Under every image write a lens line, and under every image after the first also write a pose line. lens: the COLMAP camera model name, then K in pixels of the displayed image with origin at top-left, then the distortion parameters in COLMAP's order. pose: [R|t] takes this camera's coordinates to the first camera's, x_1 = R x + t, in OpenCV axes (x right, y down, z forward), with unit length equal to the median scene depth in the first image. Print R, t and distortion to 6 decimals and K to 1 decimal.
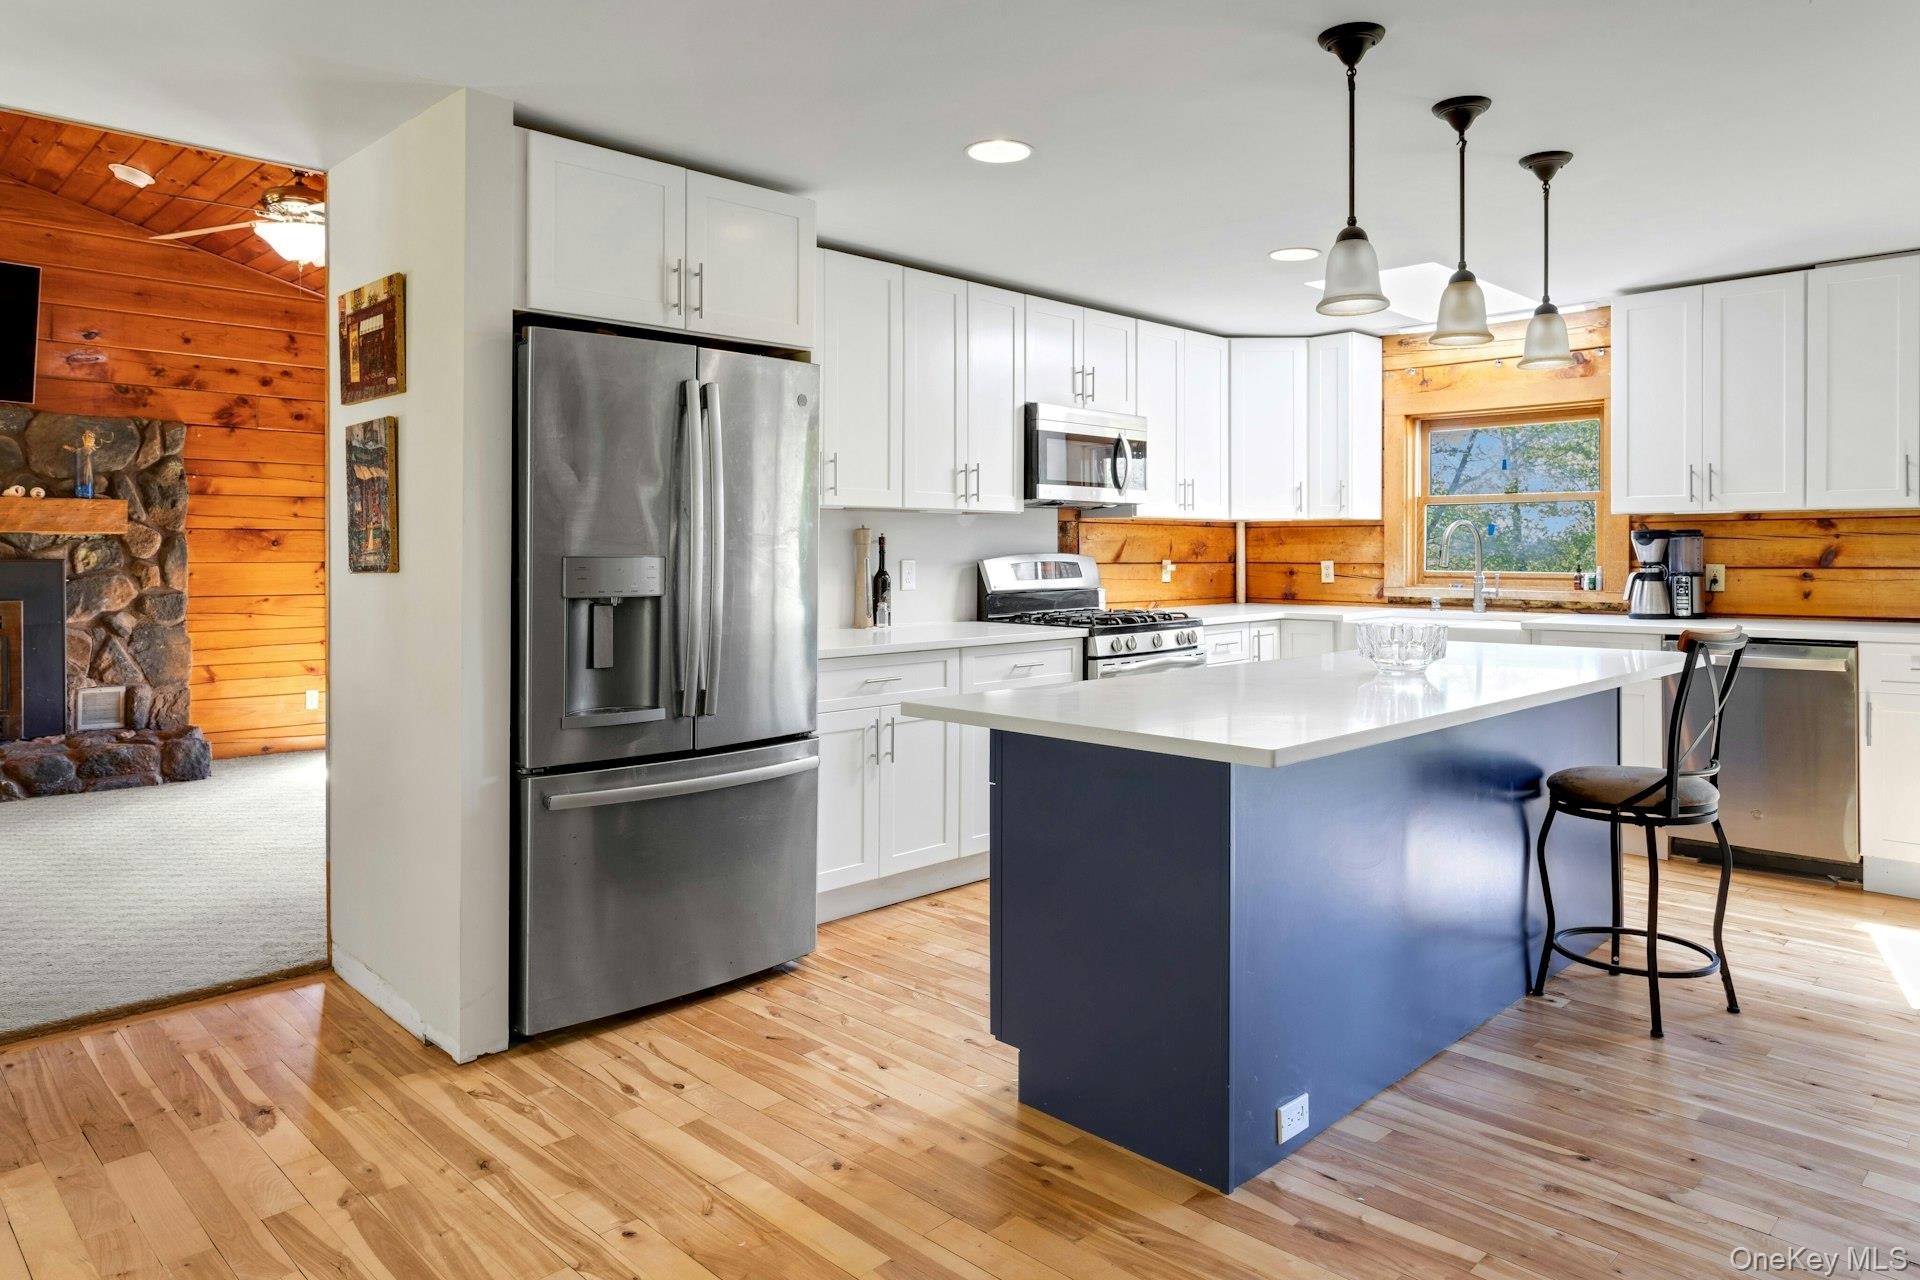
lens RADIAL K [[1211.5, 0, 957.1], [0, 1211.5, 555.2], [0, 0, 1]] dist [-0.005068, -0.004097]
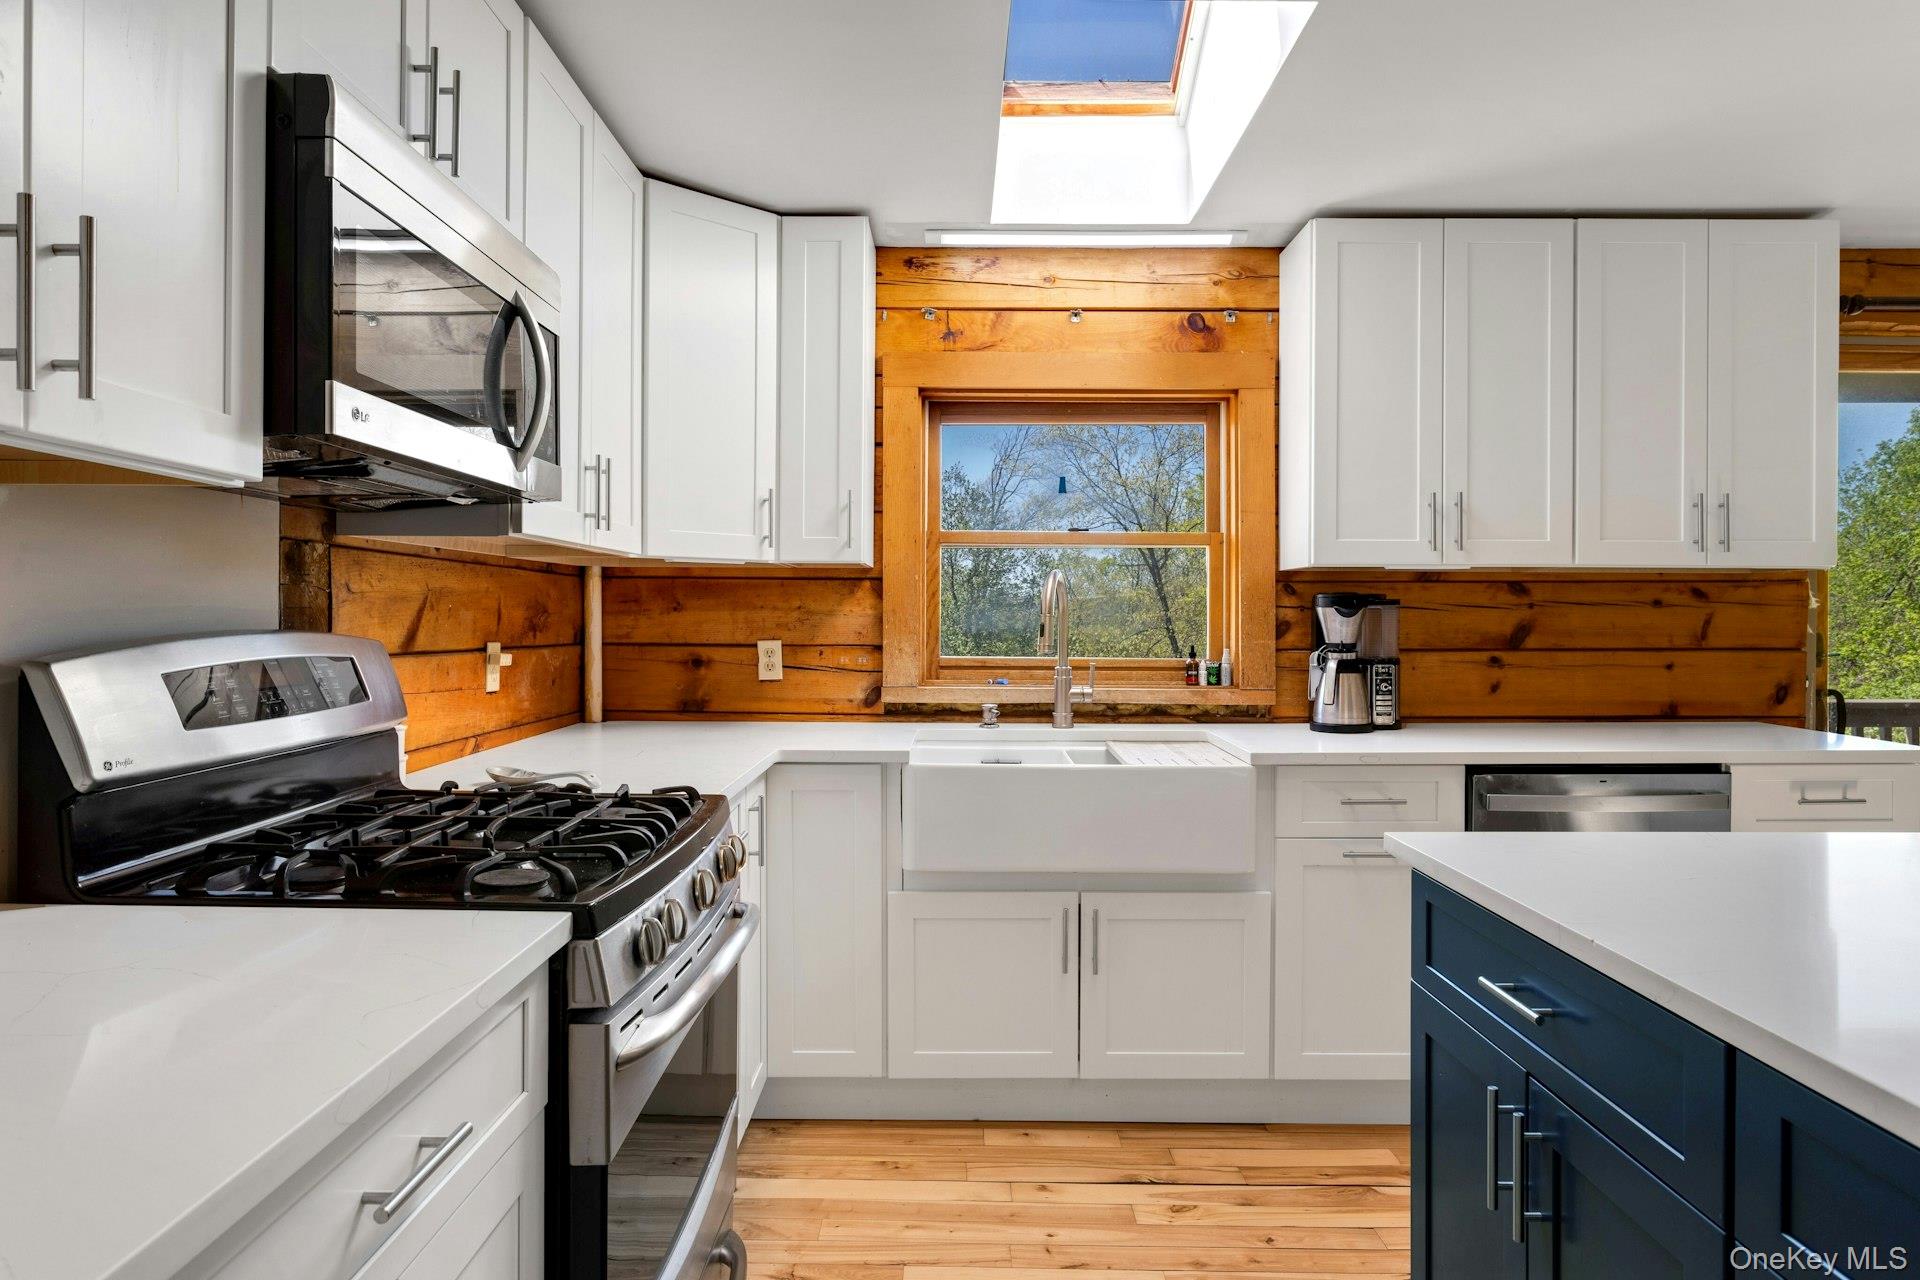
lens RADIAL K [[1188.8, 0, 954.1], [0, 1188.8, 615.2], [0, 0, 1]] dist [-0.000483, -0.000015]
pose [[0.711149, 0.004531, 0.703027, -0.017326], [-0.002355, 0.999989, -0.004062, -0.005517], [-0.703038, 0.001233, 0.711151, 0.627098]]
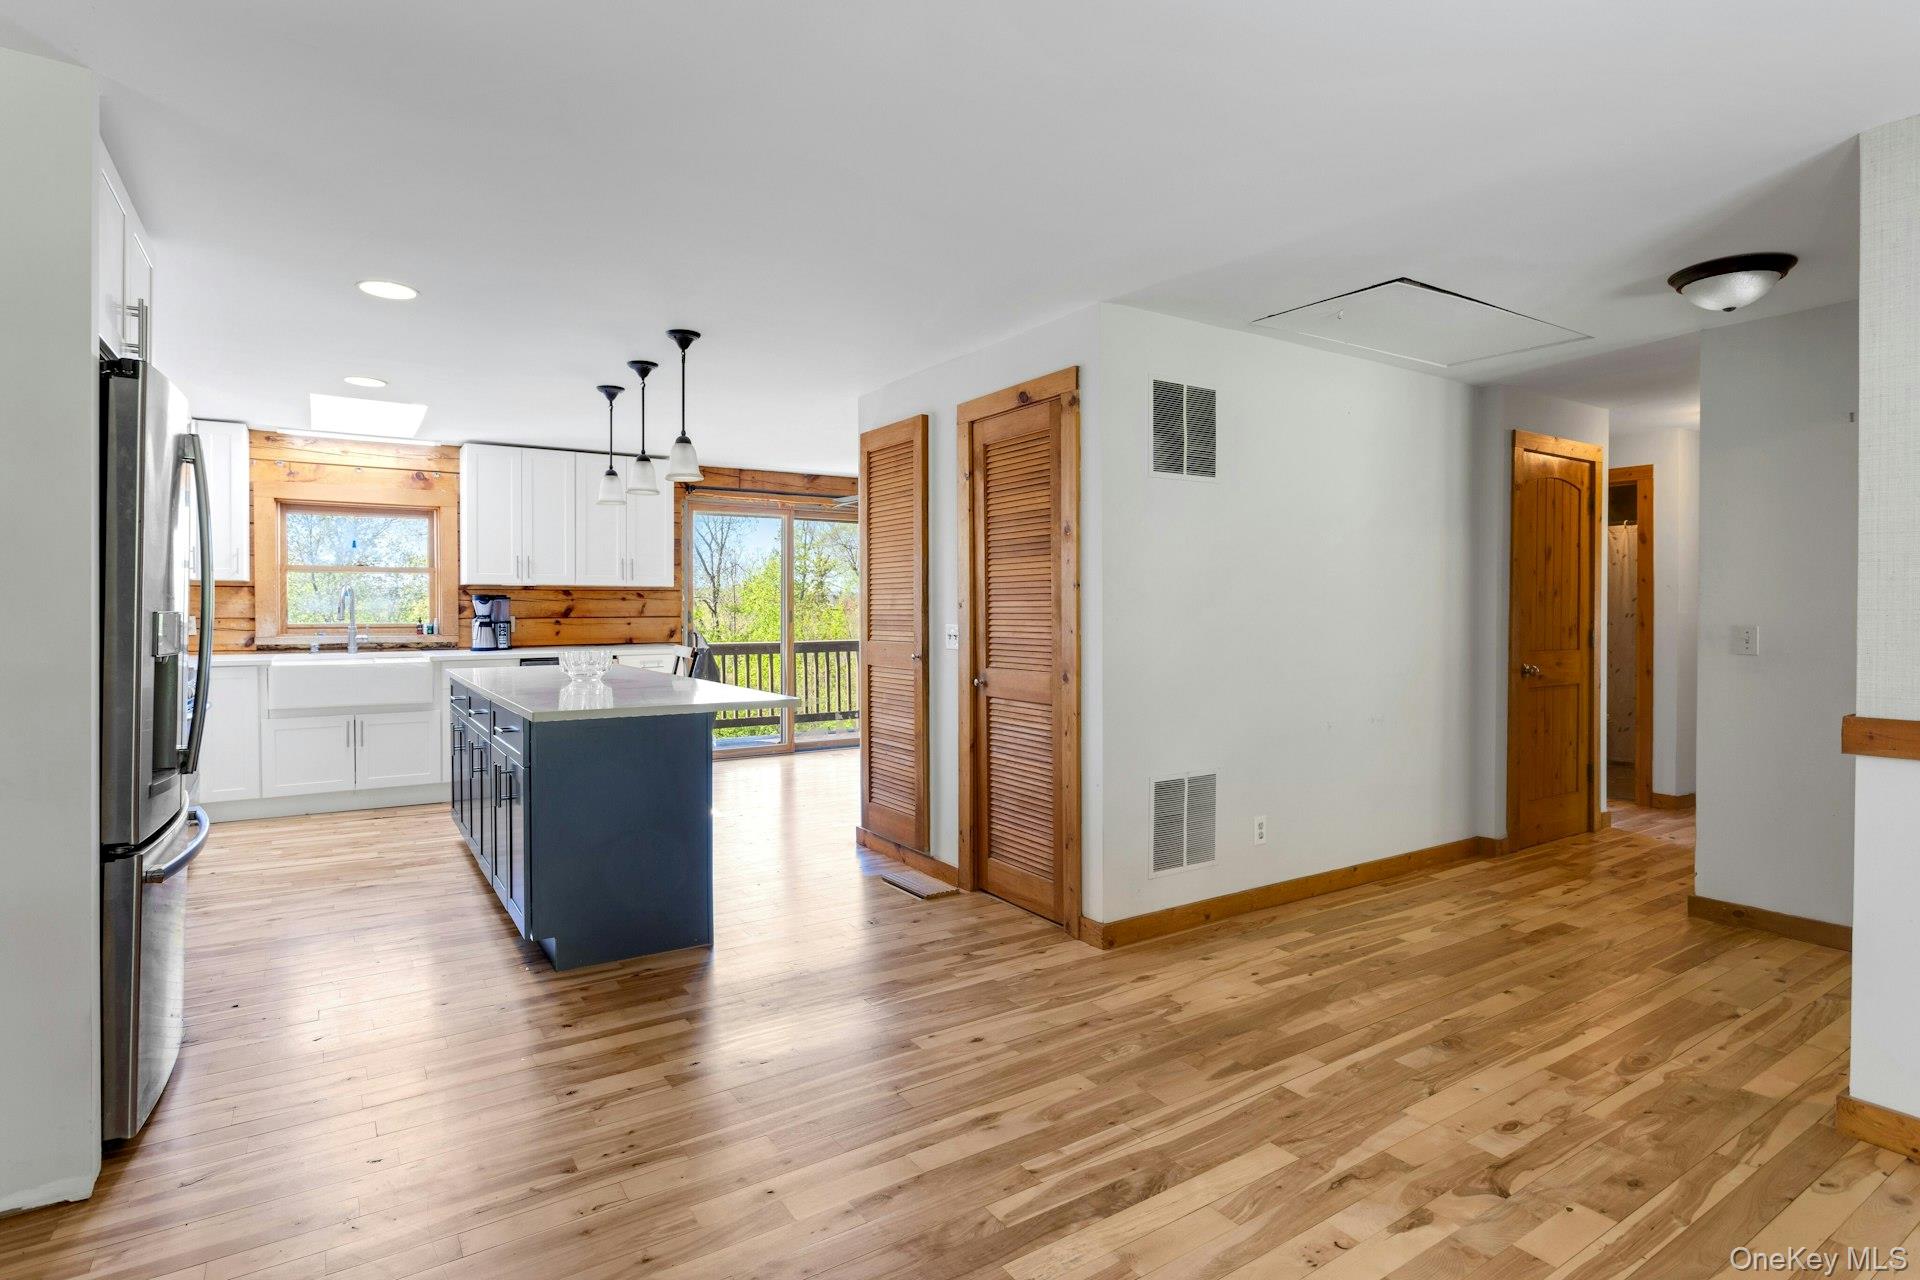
lens RADIAL K [[956.6, 0, 929.5], [0, 956.6, 620.5], [0, 0, 1]] dist [-0.002287, -0.000328]
pose [[0.217896, -0.013190, 0.975883, -0.471852], [0.000562, 0.999910, 0.013389, -0.003286], [-0.975972, -0.002369, 0.217884, 0.141112]]
